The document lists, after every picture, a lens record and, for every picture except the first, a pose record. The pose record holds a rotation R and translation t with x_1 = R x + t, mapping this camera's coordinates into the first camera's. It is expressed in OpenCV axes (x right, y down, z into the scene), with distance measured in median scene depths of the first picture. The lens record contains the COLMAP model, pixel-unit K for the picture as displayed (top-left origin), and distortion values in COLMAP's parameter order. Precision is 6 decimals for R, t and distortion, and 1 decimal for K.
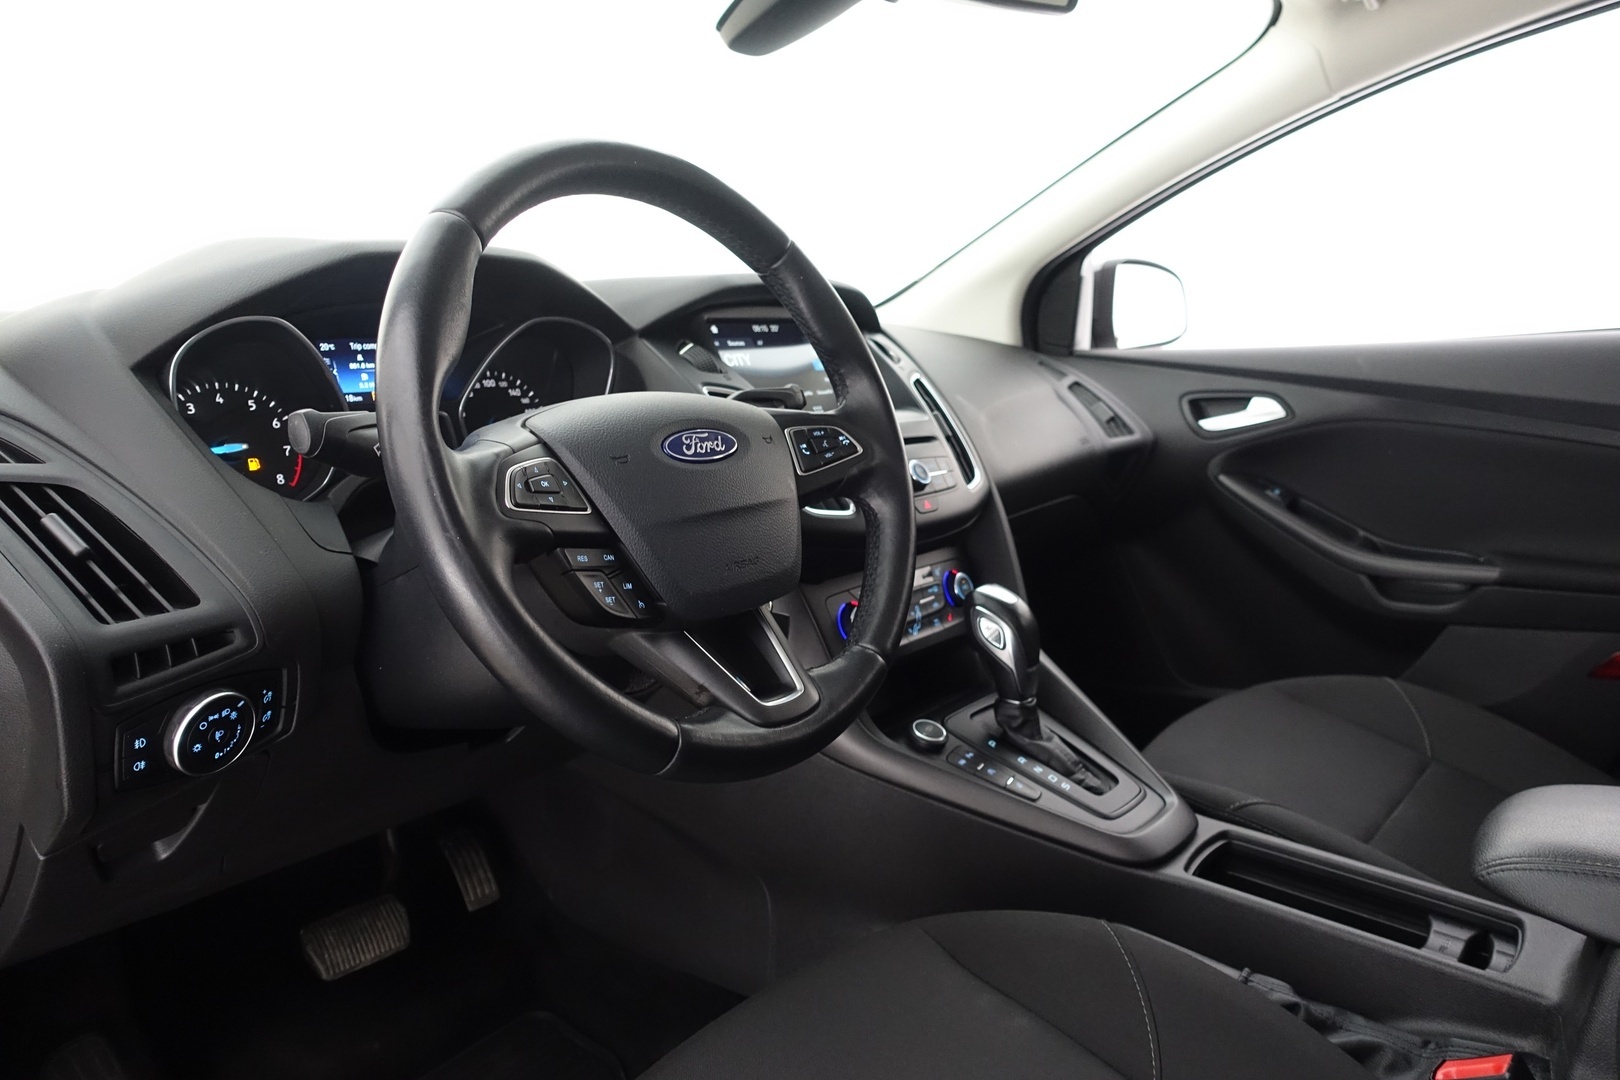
lens RADIAL K [[1135.0, 0, 803.5], [0, 1135.0, 535.8], [0, 0, 1]] dist [0.003305, -0.012233]
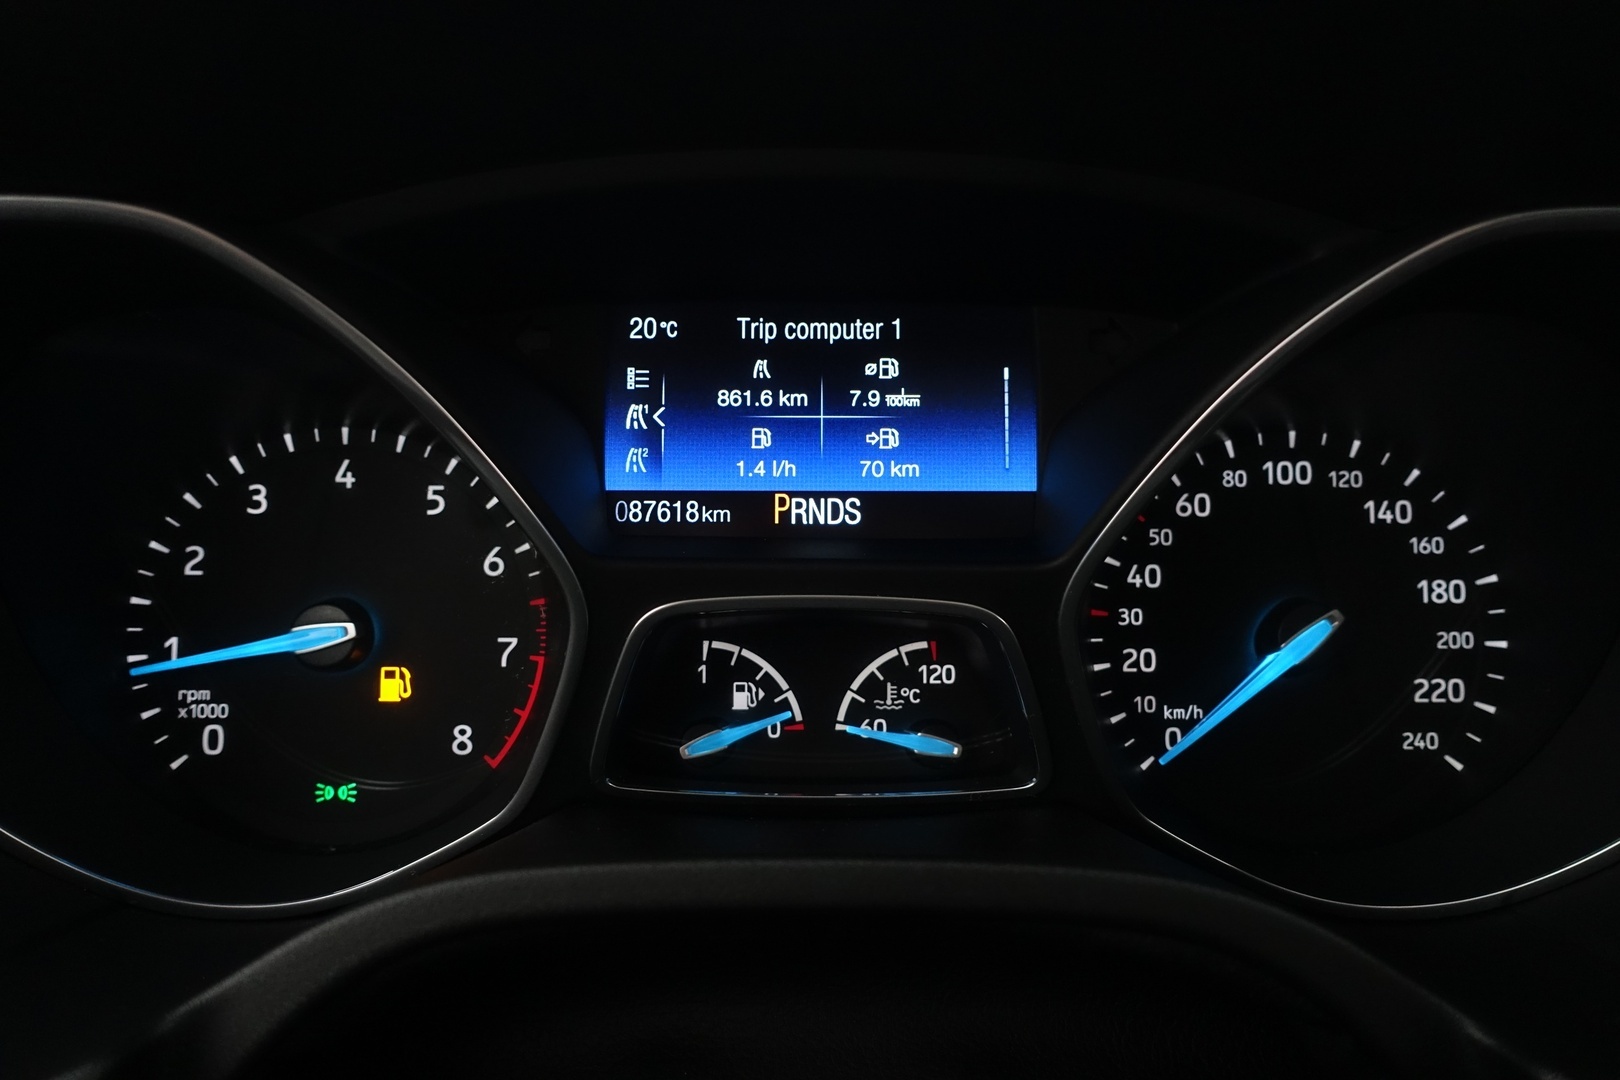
lens RADIAL K [[1135.0, 0, 813.0], [0, 1135.0, 539.6], [0, 0, 1]] dist [0.003305, -0.012233]
pose [[0.653390, 0.179422, -0.735452, -0.164938], [-0.146806, 0.983096, 0.109412, -0.148215], [0.742650, 0.036480, 0.668685, 0.822206]]
